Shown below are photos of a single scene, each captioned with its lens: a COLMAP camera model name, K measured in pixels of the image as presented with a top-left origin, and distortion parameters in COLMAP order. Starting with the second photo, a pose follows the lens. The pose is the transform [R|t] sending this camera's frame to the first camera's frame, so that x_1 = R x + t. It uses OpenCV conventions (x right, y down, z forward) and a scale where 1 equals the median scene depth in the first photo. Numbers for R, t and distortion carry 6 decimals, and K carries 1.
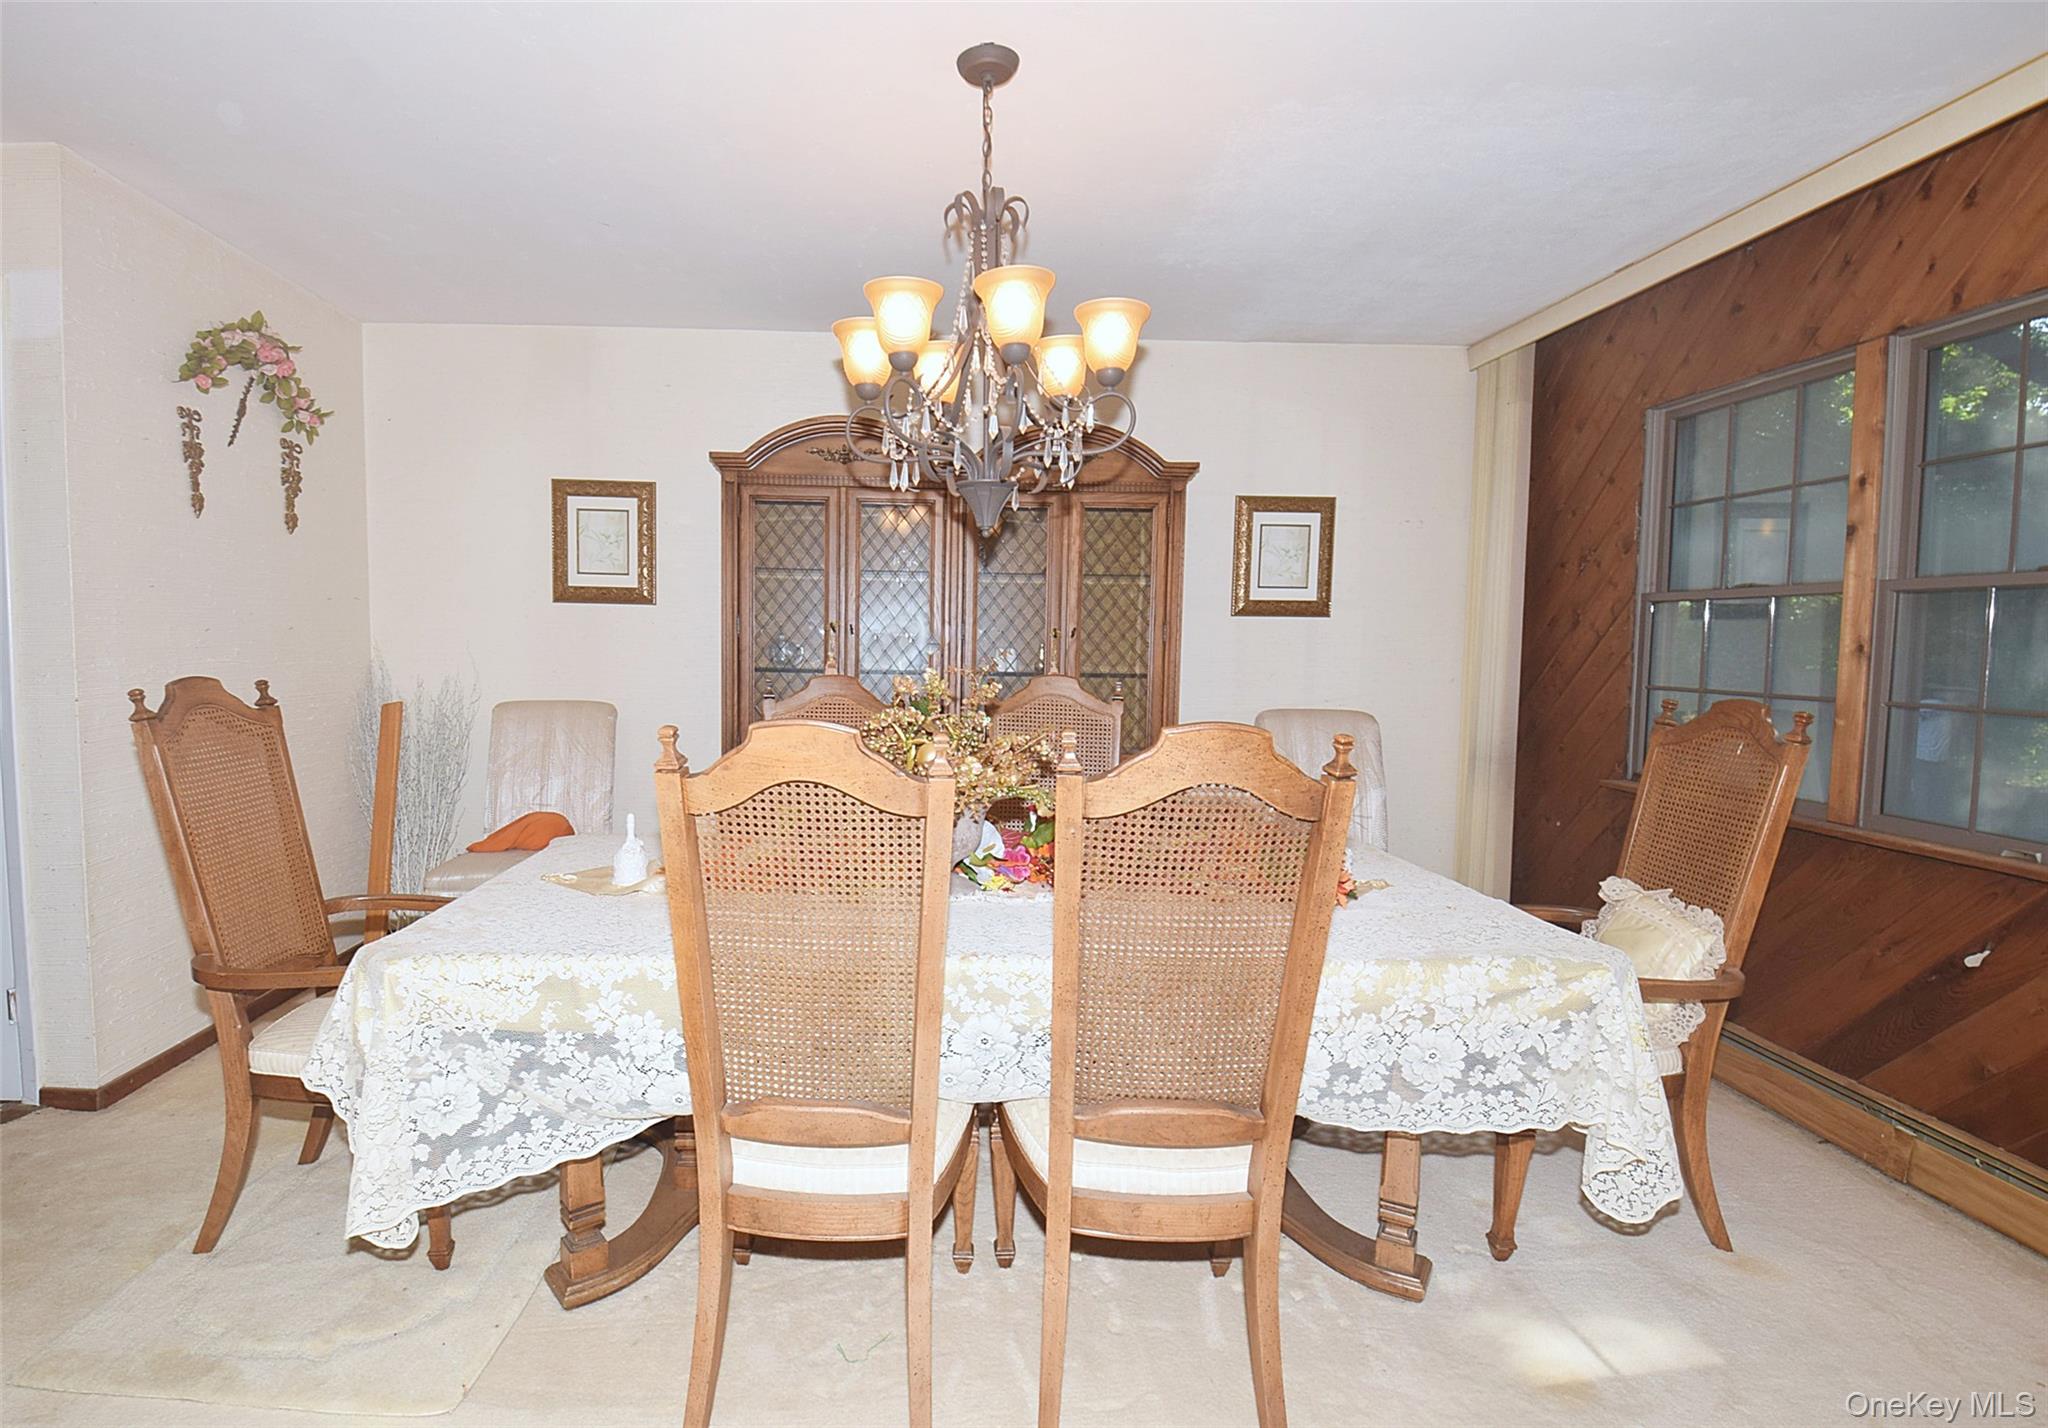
lens RADIAL K [[951.6, 0, 974.4], [0, 951.6, 718.2], [0, 0, 1]] dist [0.002270, 0.000246]
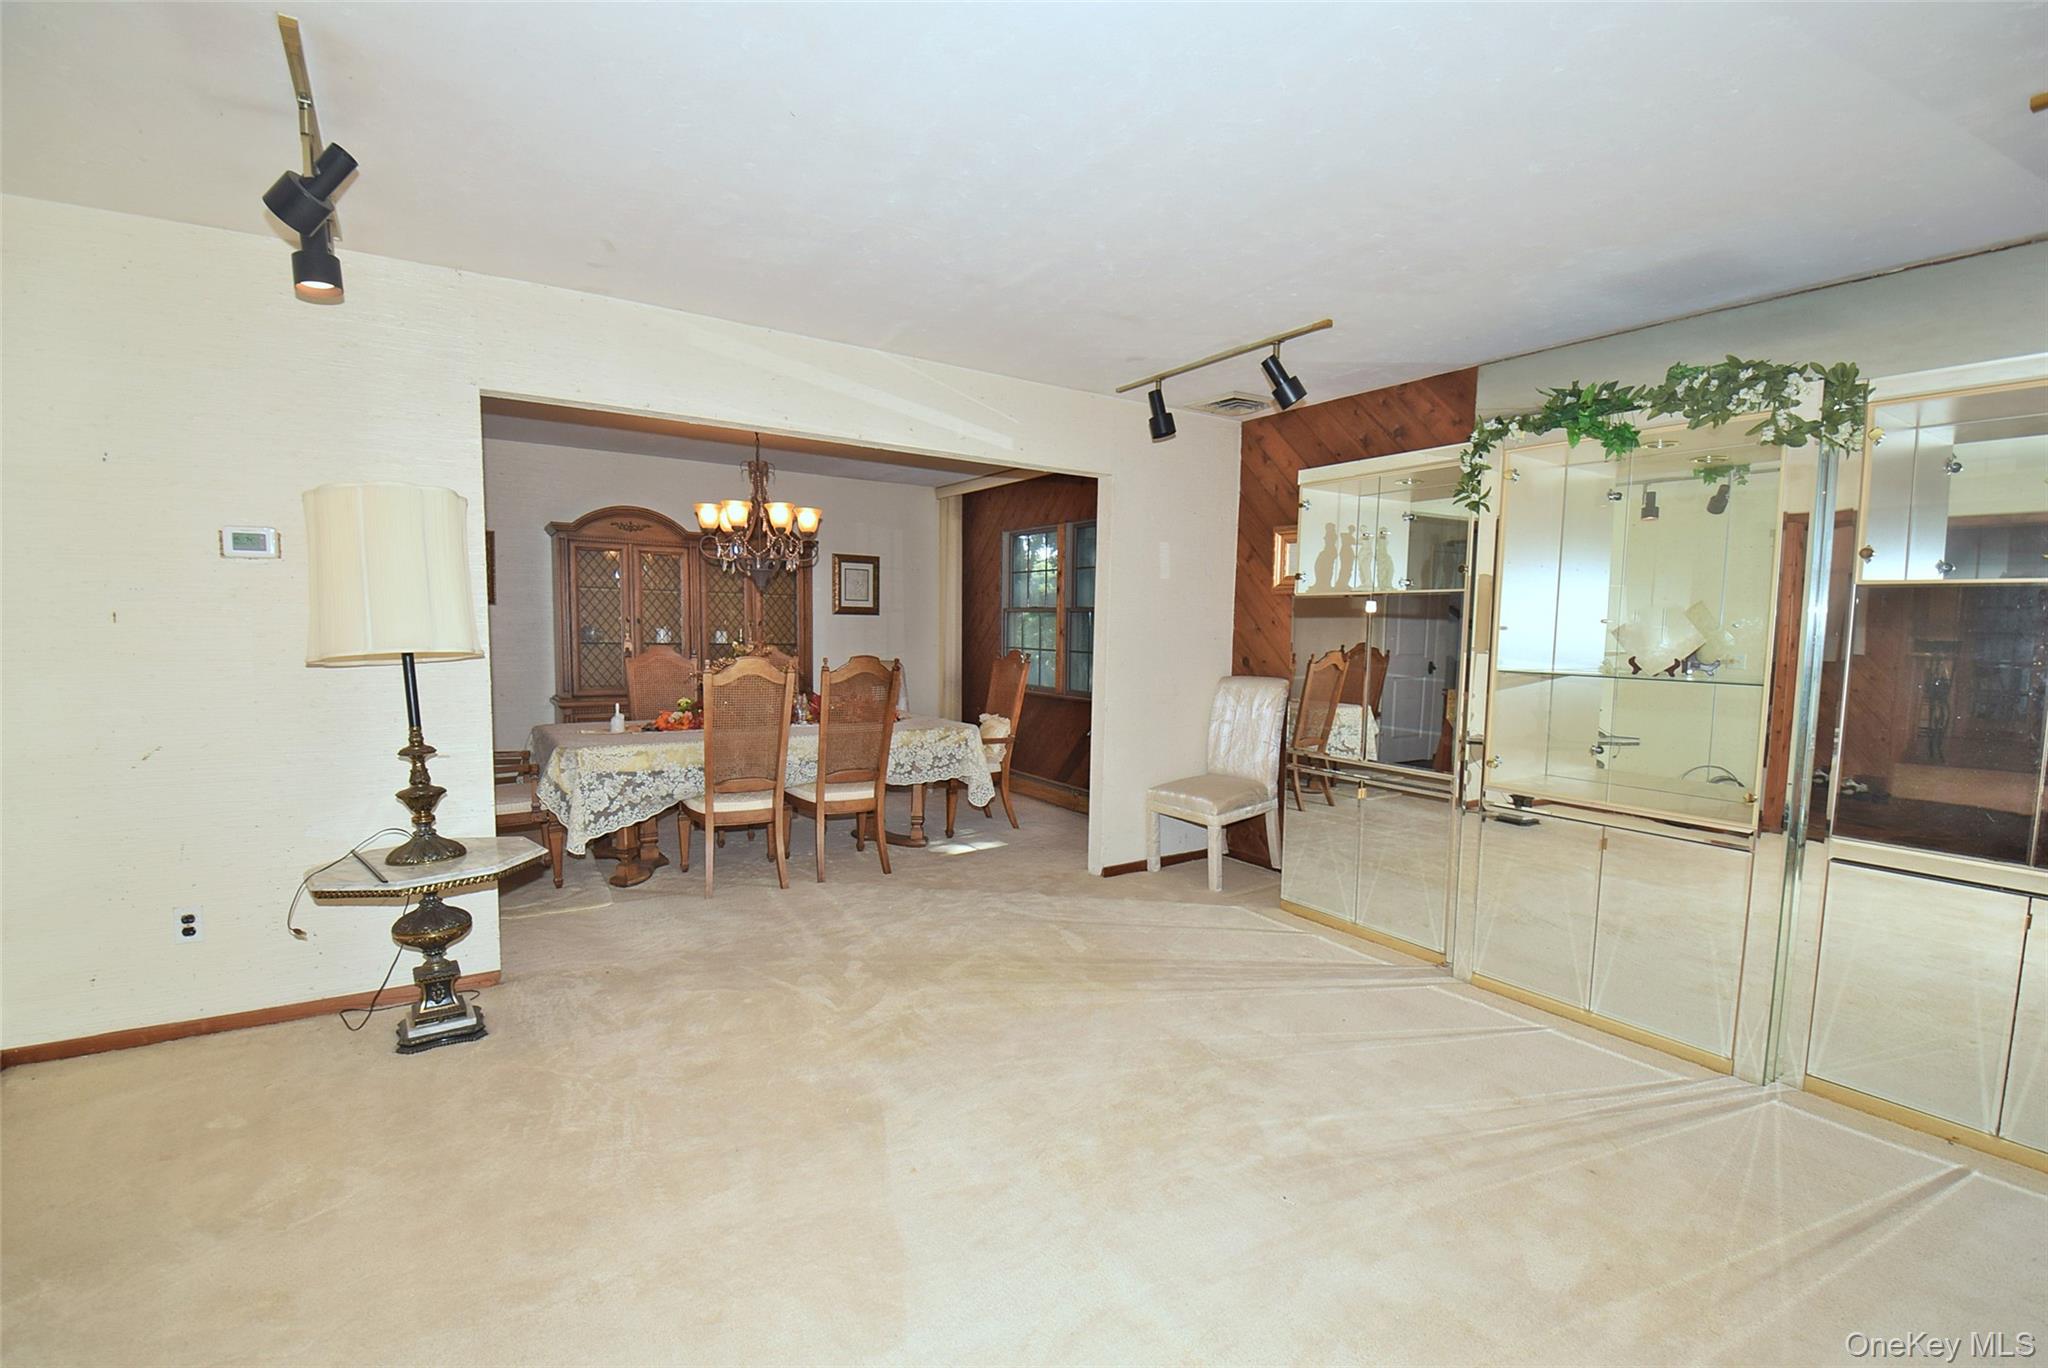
lens RADIAL K [[928.0, 0, 1023.2], [0, 928.0, 709.6], [0, 0, 1]] dist [0.020763, -0.027825]
pose [[0.859865, -0.045223, 0.508515, -0.771304], [0.034176, 0.998933, 0.031047, 0.089809], [-0.509377, -0.009317, 0.860493, -1.759339]]
